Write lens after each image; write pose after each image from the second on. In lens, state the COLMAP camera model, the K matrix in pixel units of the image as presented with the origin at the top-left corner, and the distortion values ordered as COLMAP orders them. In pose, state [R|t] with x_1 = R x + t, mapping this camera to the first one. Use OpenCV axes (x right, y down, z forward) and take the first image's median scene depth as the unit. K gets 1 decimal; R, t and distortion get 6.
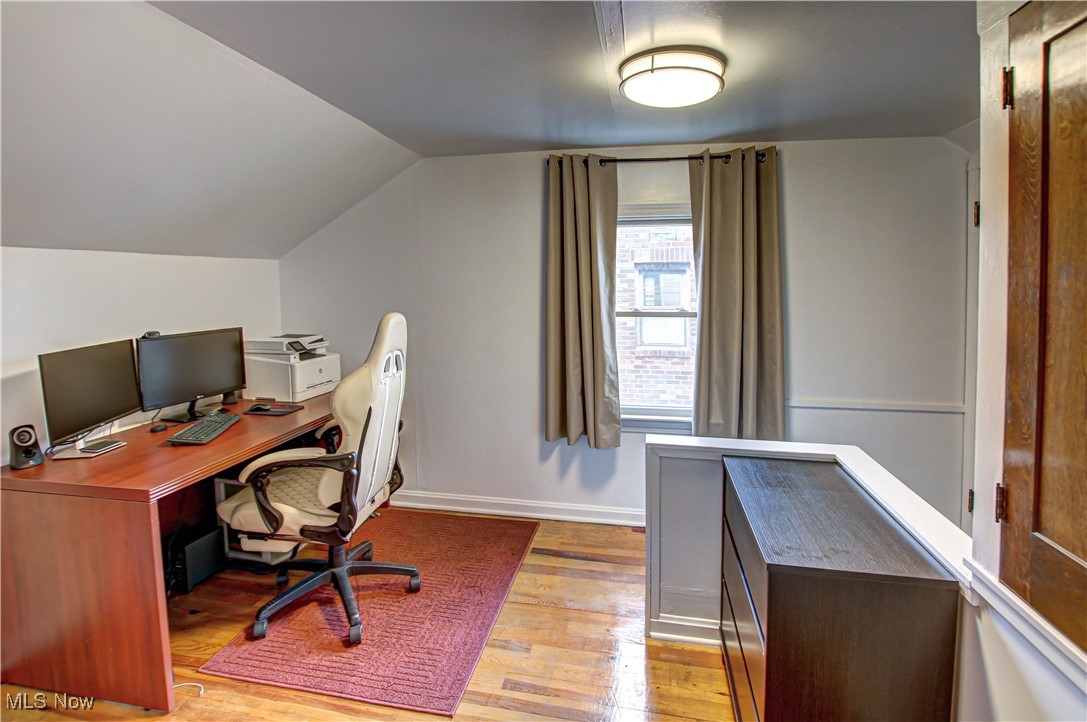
lens RADIAL K [[536.1, 0, 543.3], [0, 536.1, 328.3], [0, 0, 1]] dist [-0.001231, 0.000271]
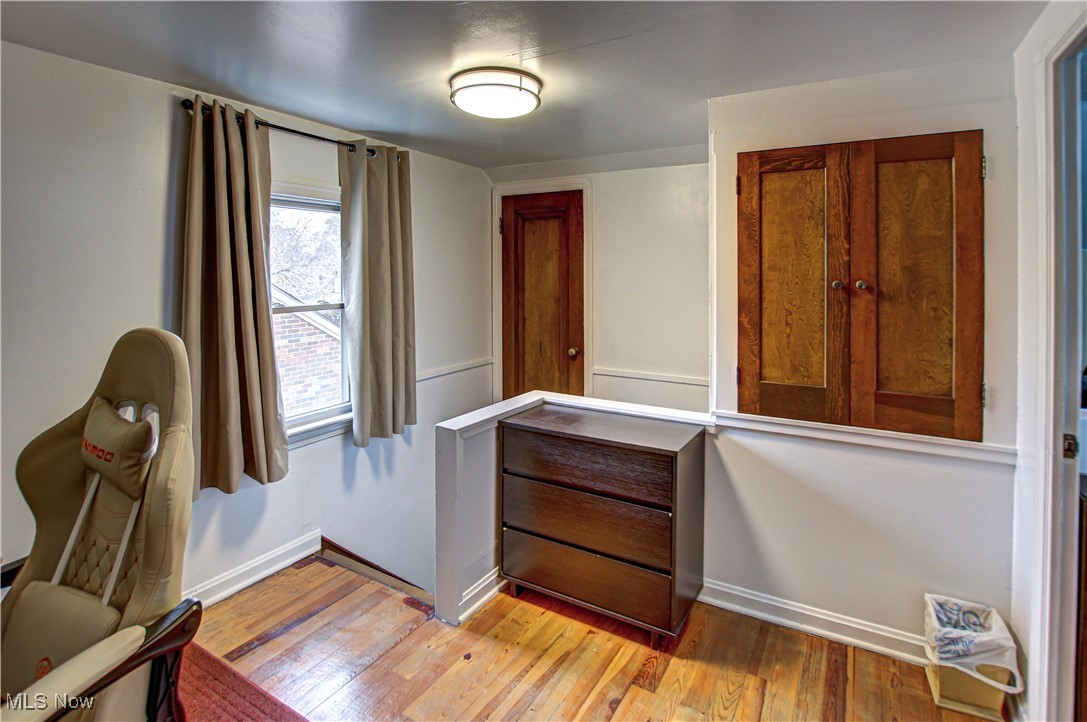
lens RADIAL K [[544.2, 0, 540.4], [0, 544.2, 286.7], [0, 0, 1]] dist [-0.030321, 0.001136]
pose [[0.339275, -0.030556, 0.940191, -0.519768], [0.081981, 0.996630, 0.002807, -0.035276], [-0.937108, 0.076126, 0.340637, 0.352902]]
